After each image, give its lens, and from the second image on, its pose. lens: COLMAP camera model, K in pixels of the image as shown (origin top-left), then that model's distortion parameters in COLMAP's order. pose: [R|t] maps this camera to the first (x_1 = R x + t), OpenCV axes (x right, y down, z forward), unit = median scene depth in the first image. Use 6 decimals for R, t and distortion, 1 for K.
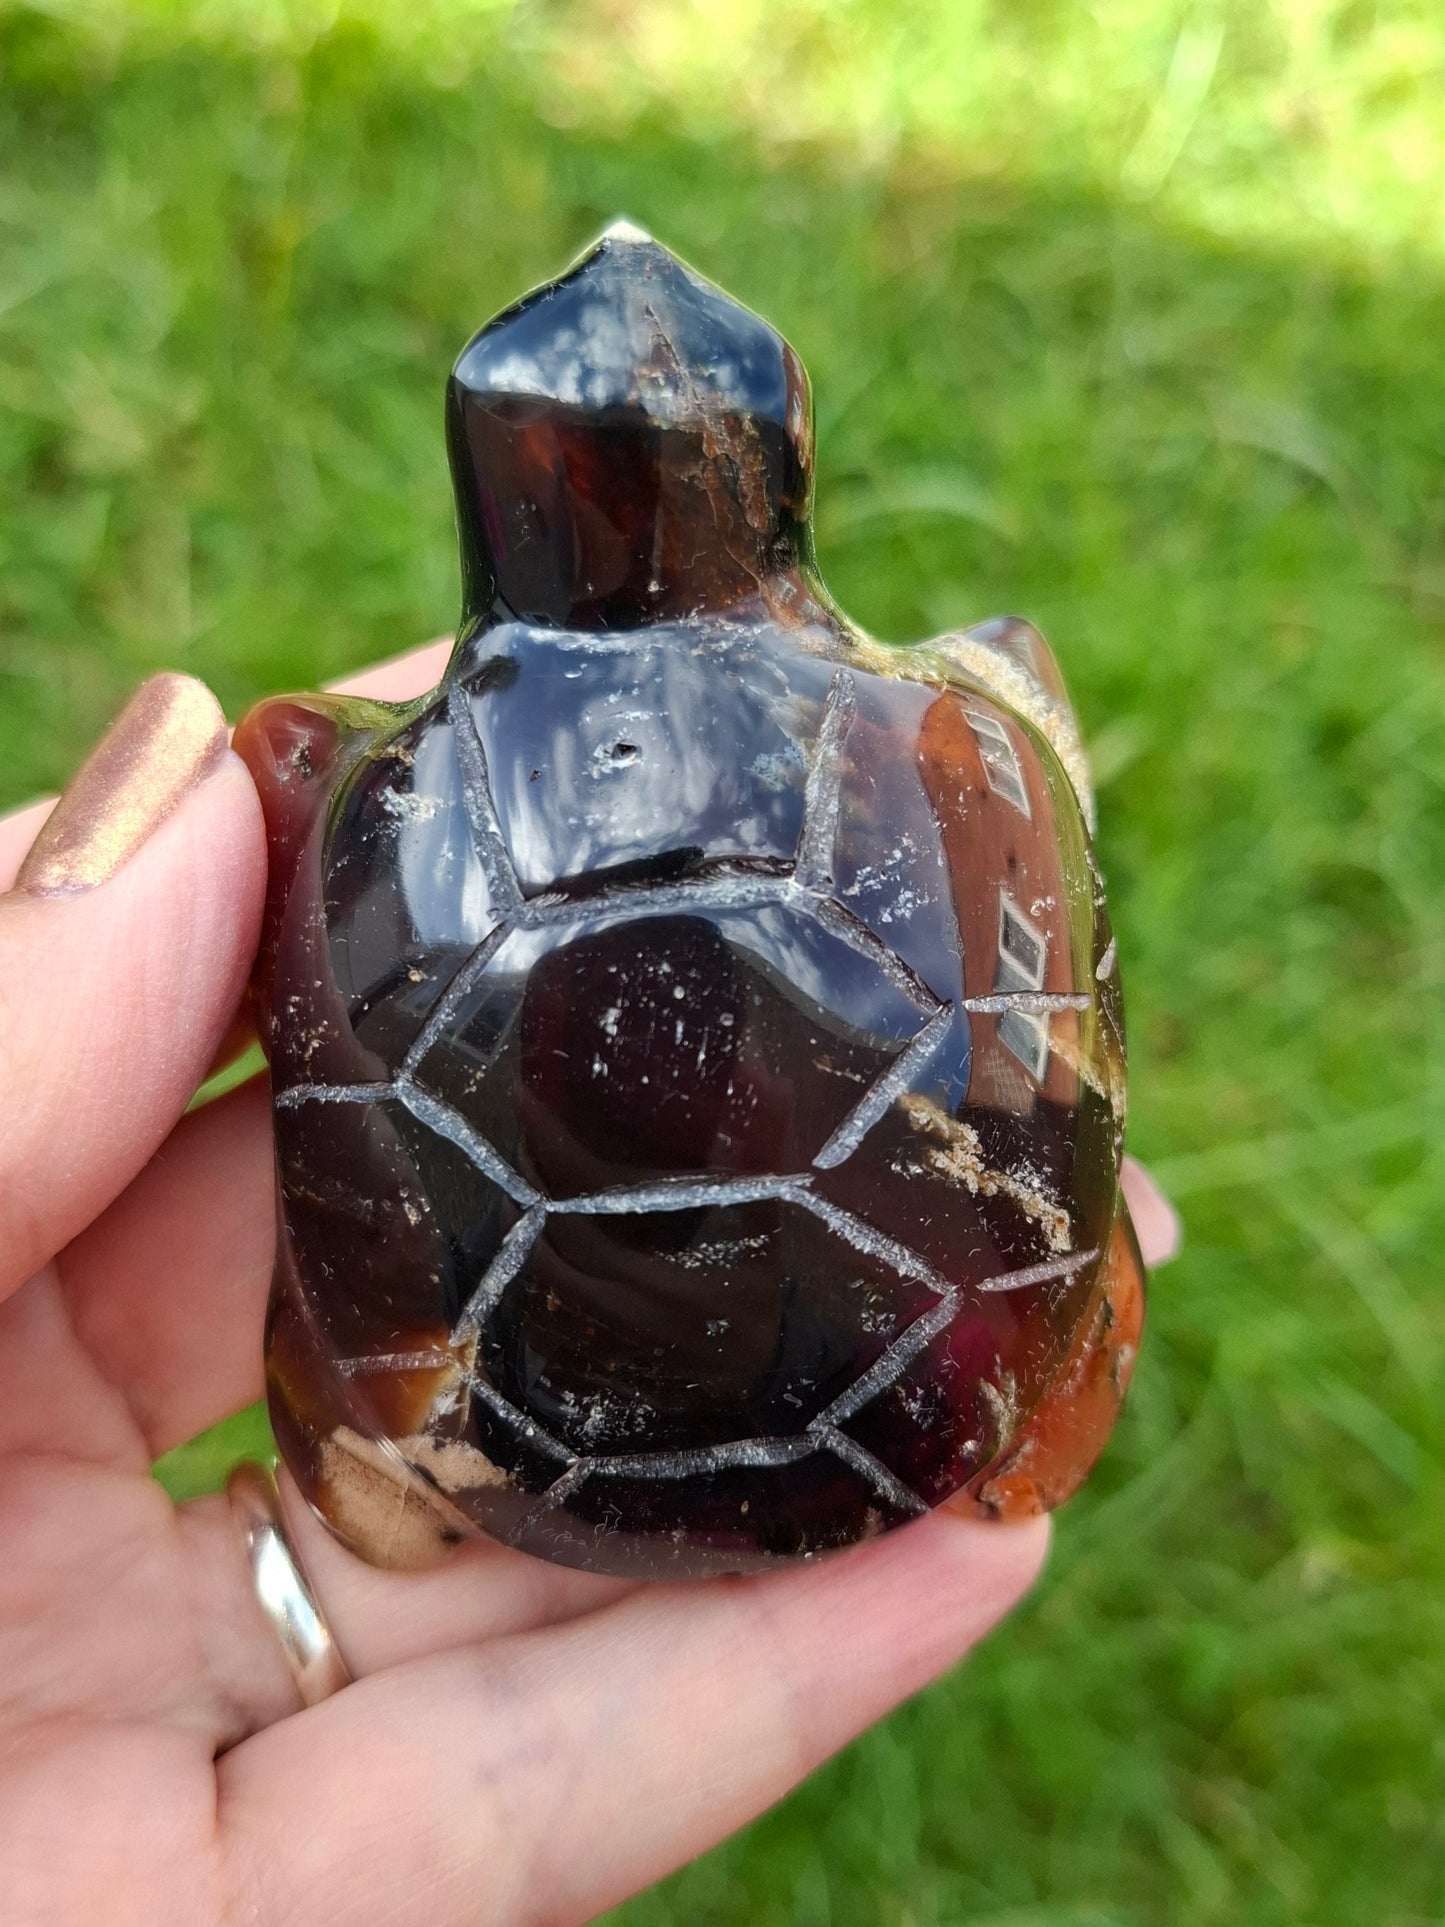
lens RADIAL K [[1939.9, 0, 729.0], [0, 1939.9, 1015.1], [0, 0, 1]] dist [0.008610, -0.003239]
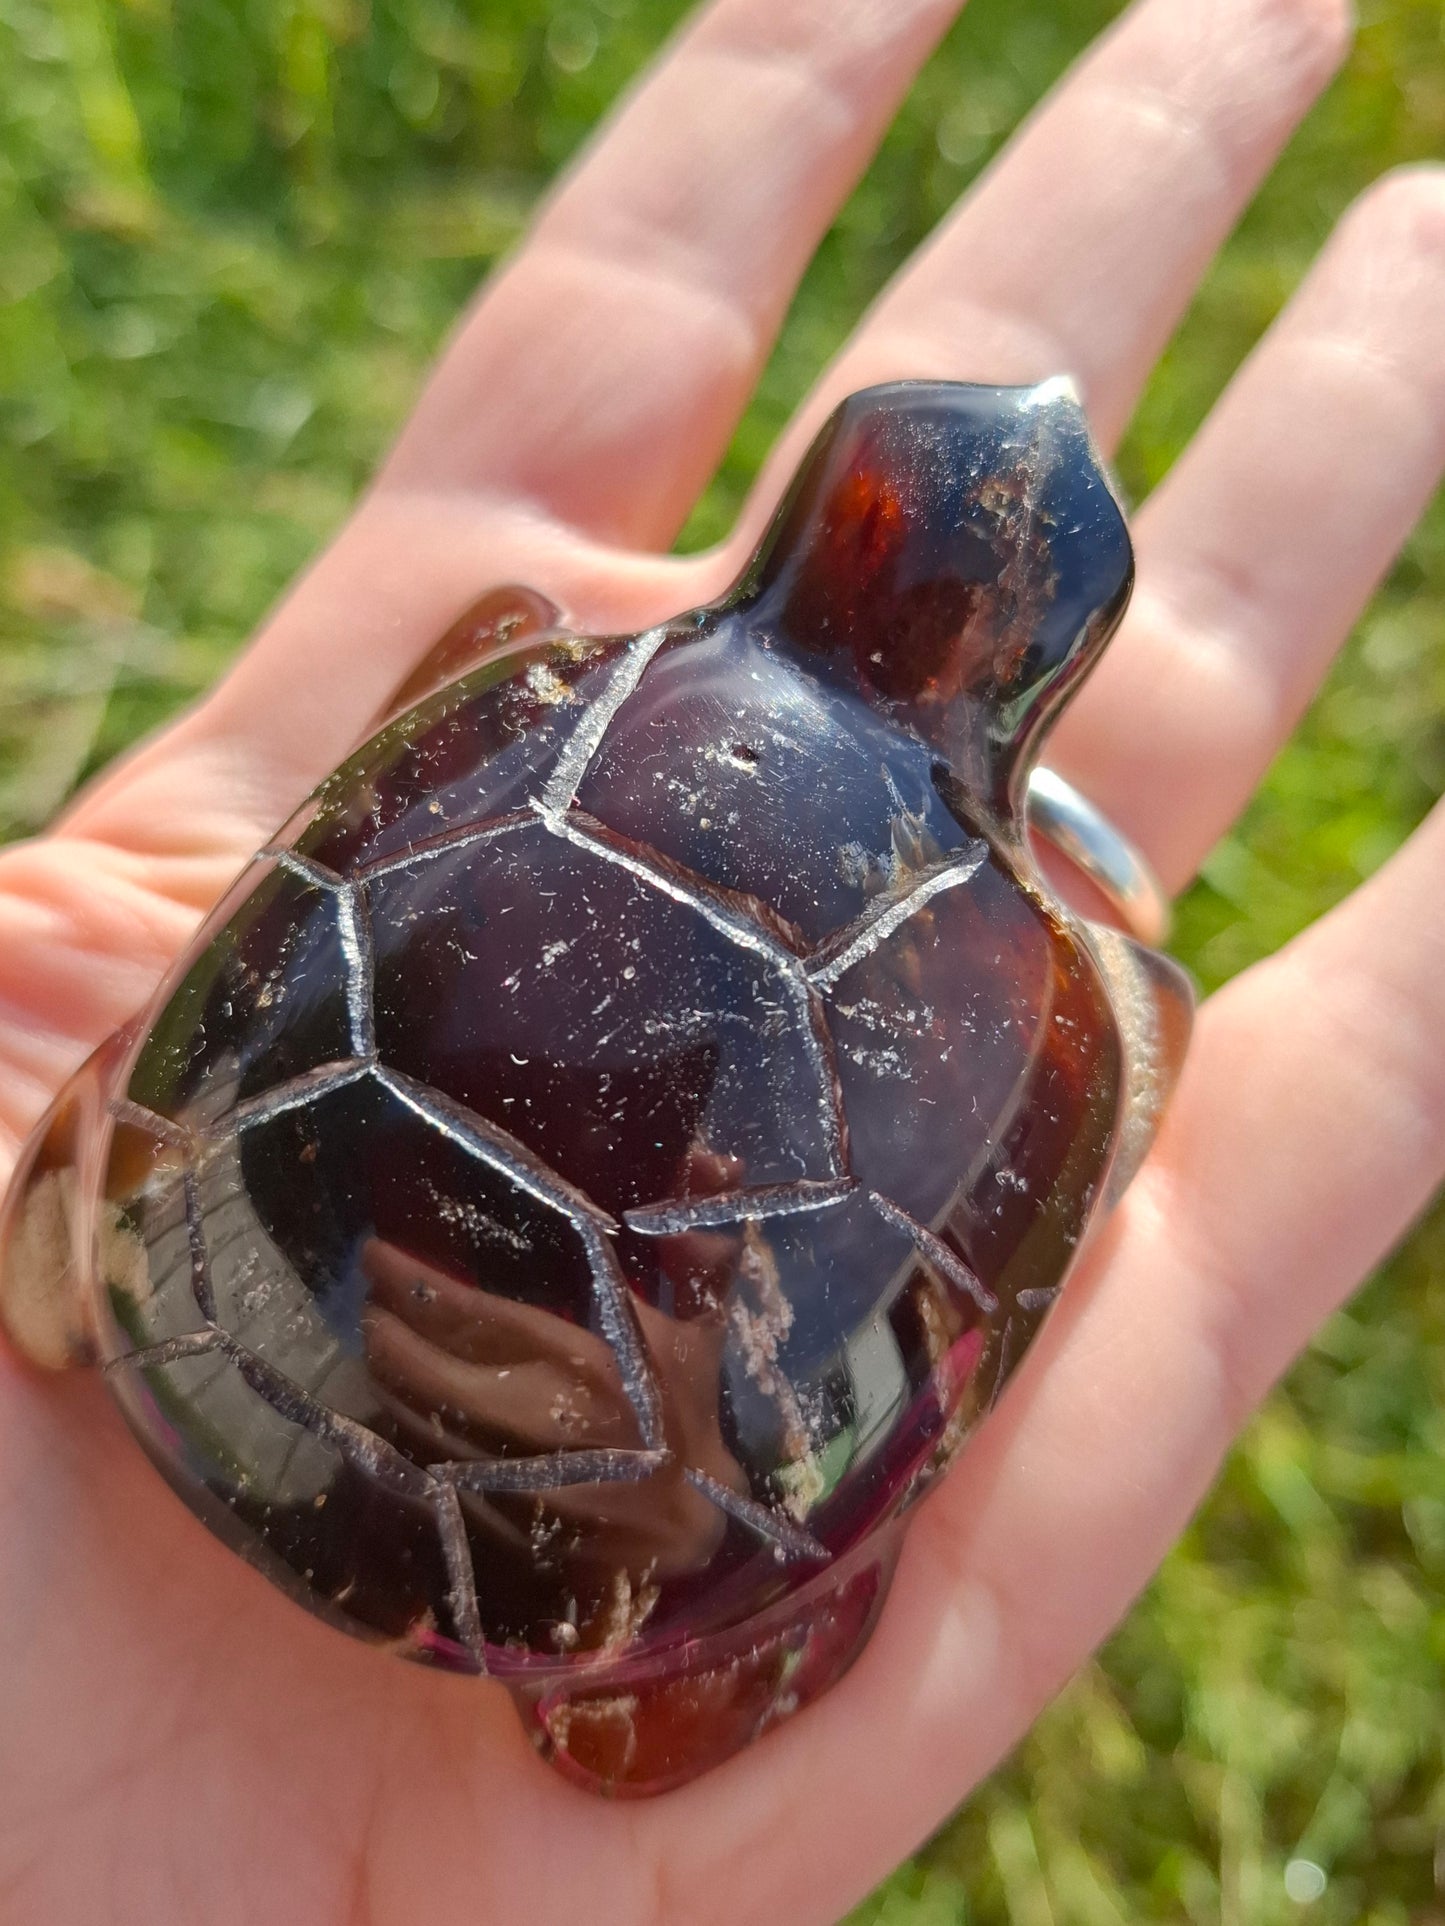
lens RADIAL K [[1793.5, 0, 713.5], [0, 1793.5, 902.9], [0, 0, 1]] dist [0.065690, -0.447391]
pose [[0.775823, 0.589661, -0.224494, 0.173919], [-0.629532, 0.747269, -0.212788, 0.117644], [0.042285, 0.306412, 0.950959, 0.168449]]
